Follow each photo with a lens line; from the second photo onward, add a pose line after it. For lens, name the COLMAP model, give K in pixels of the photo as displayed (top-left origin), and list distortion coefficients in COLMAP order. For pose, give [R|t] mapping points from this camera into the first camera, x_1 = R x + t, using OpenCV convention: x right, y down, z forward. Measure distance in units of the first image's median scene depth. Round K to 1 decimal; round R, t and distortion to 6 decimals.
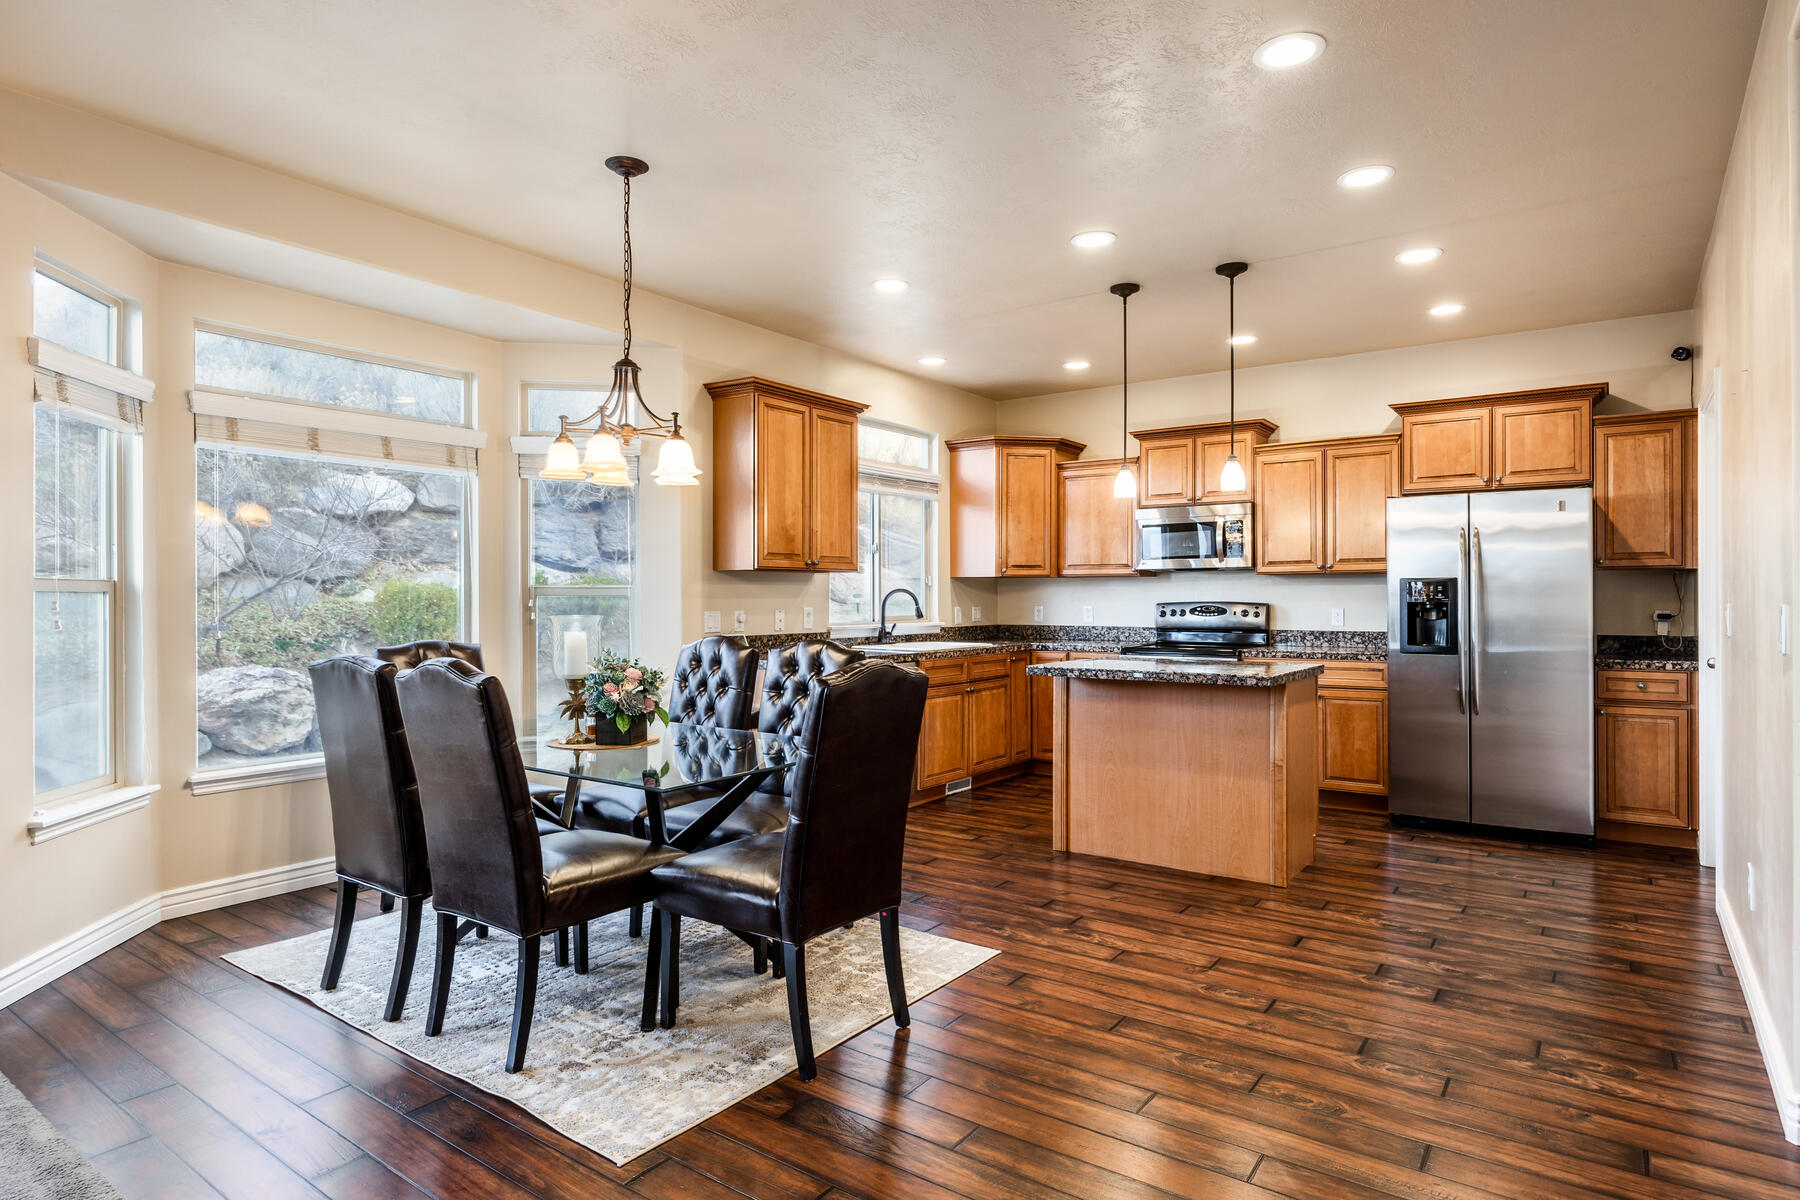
lens RADIAL K [[965.7, 0, 934.8], [0, 965.7, 601.6], [0, 0, 1]] dist [-0.003407, -0.000387]
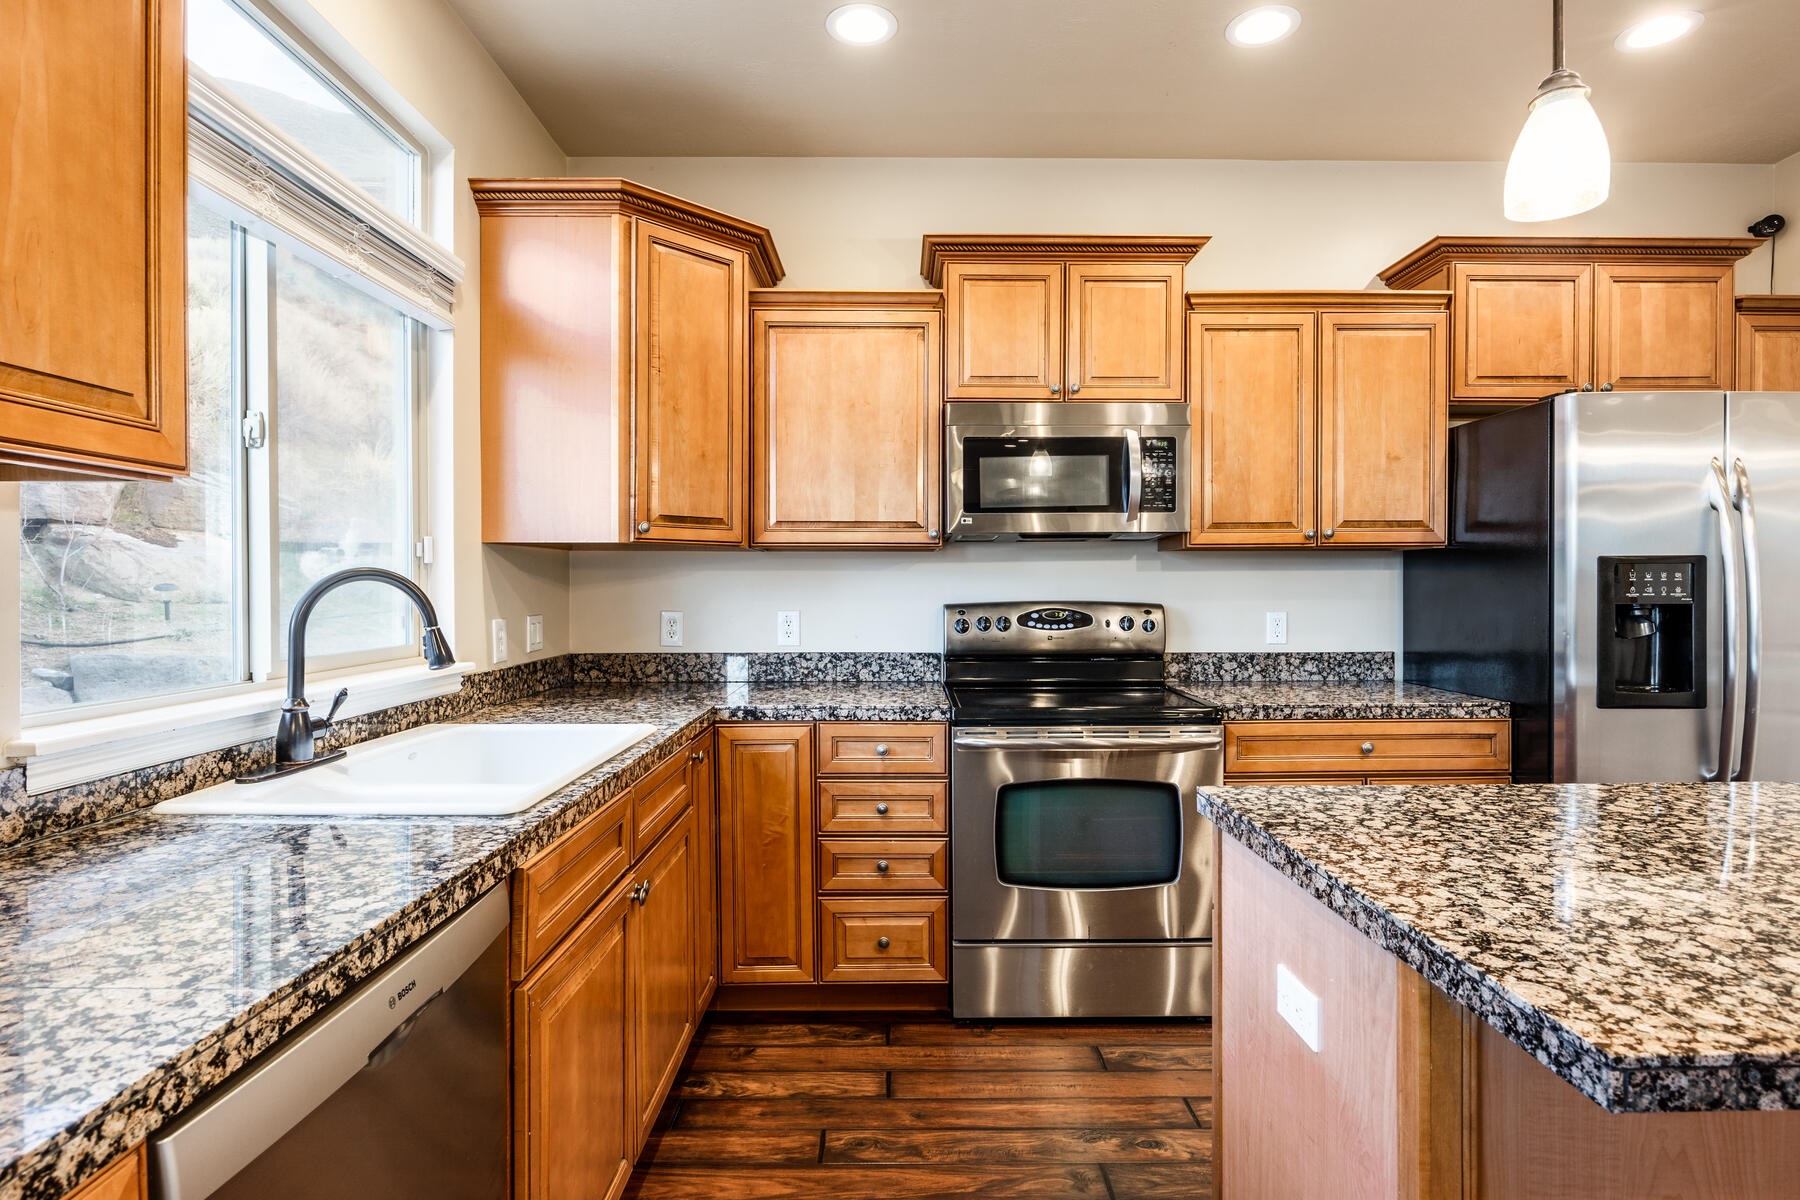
lens RADIAL K [[925.9, 0, 913.4], [0, 925.9, 588.3], [0, 0, 1]] dist [-0.002888, -0.001015]
pose [[0.814833, -0.001717, 0.579693, -0.076028], [0.003322, 0.999993, -0.001708, -0.007742], [-0.579686, 0.003317, 0.814833, 0.798658]]
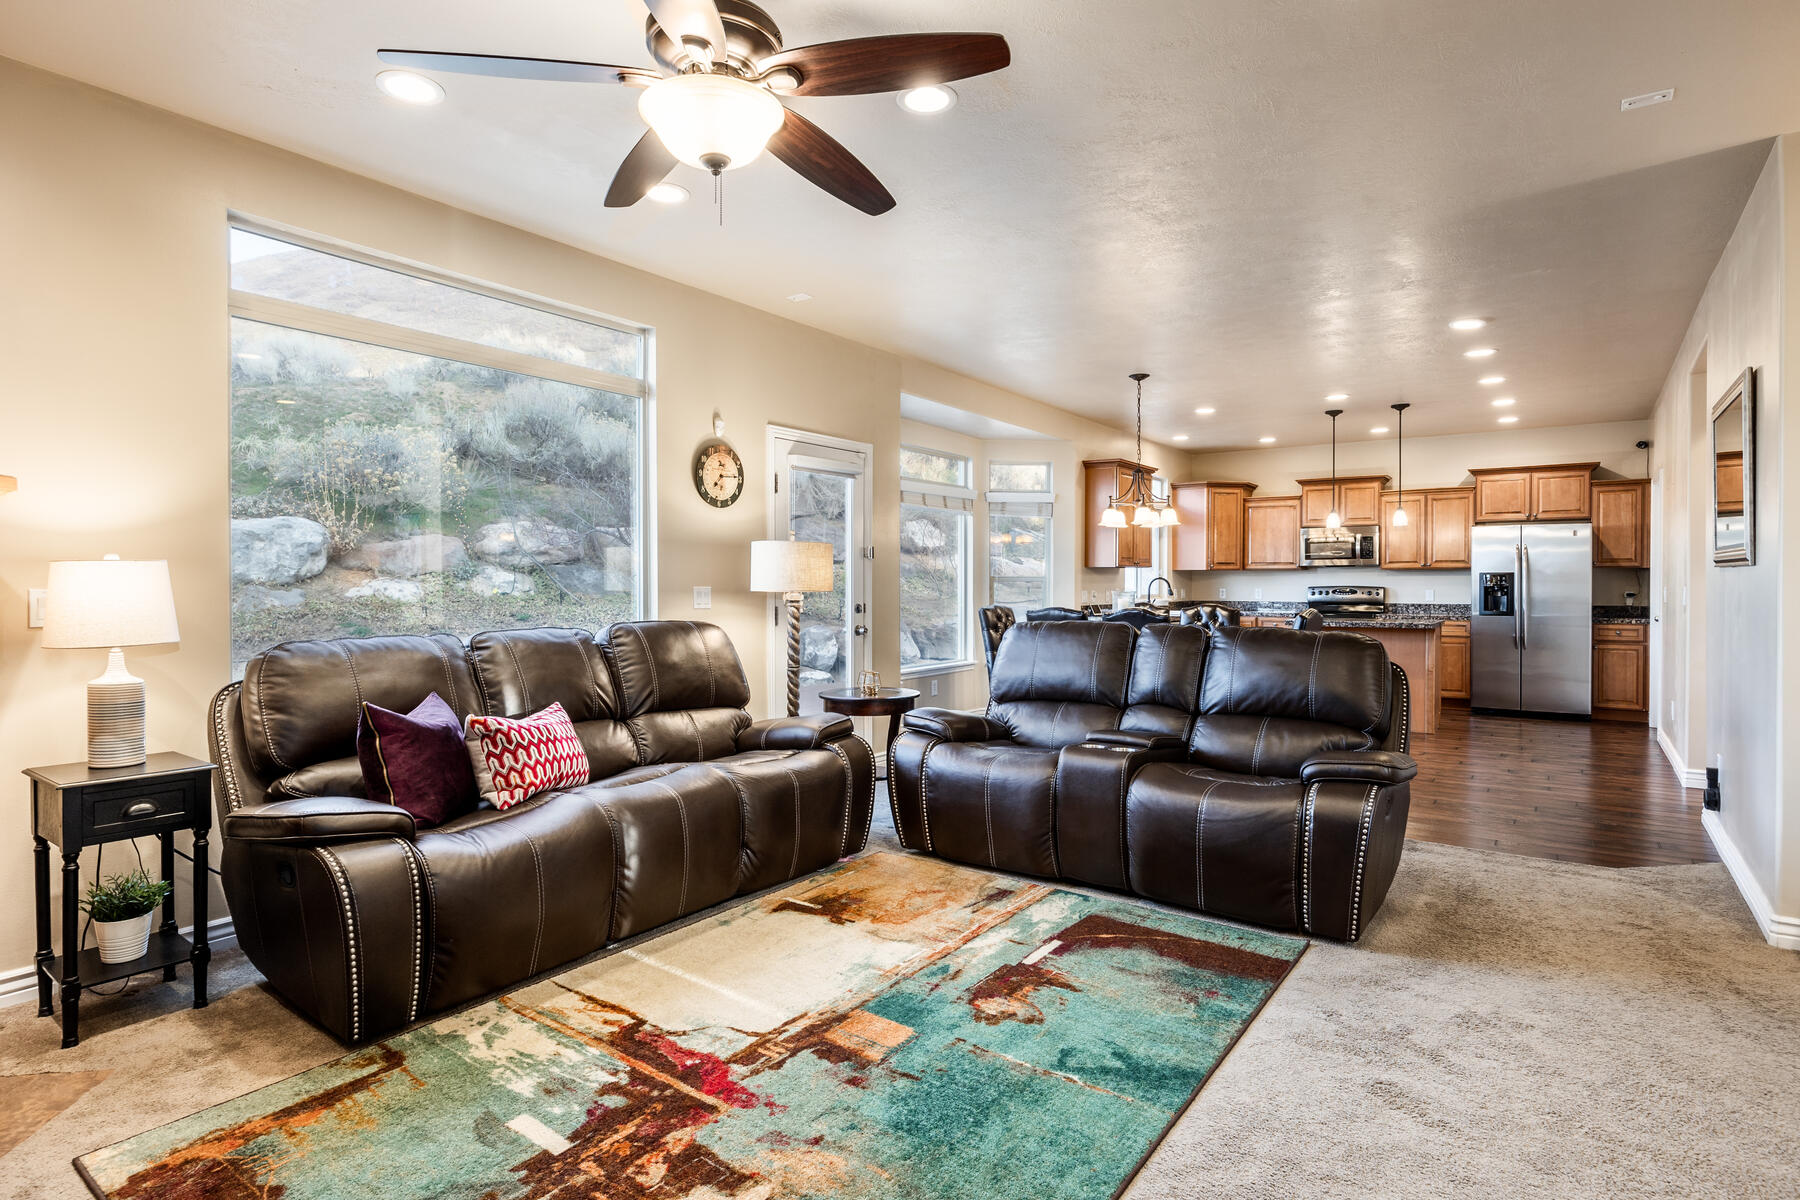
lens RADIAL K [[925.9, 0, 915.1], [0, 925.9, 597.1], [0, 0, 1]] dist [-0.002888, -0.001015]
pose [[0.999990, 0.001875, -0.003958, -0.525731], [-0.001833, 0.999942, 0.010644, 0.004081], [0.003978, -0.010637, 0.999936, -0.669941]]
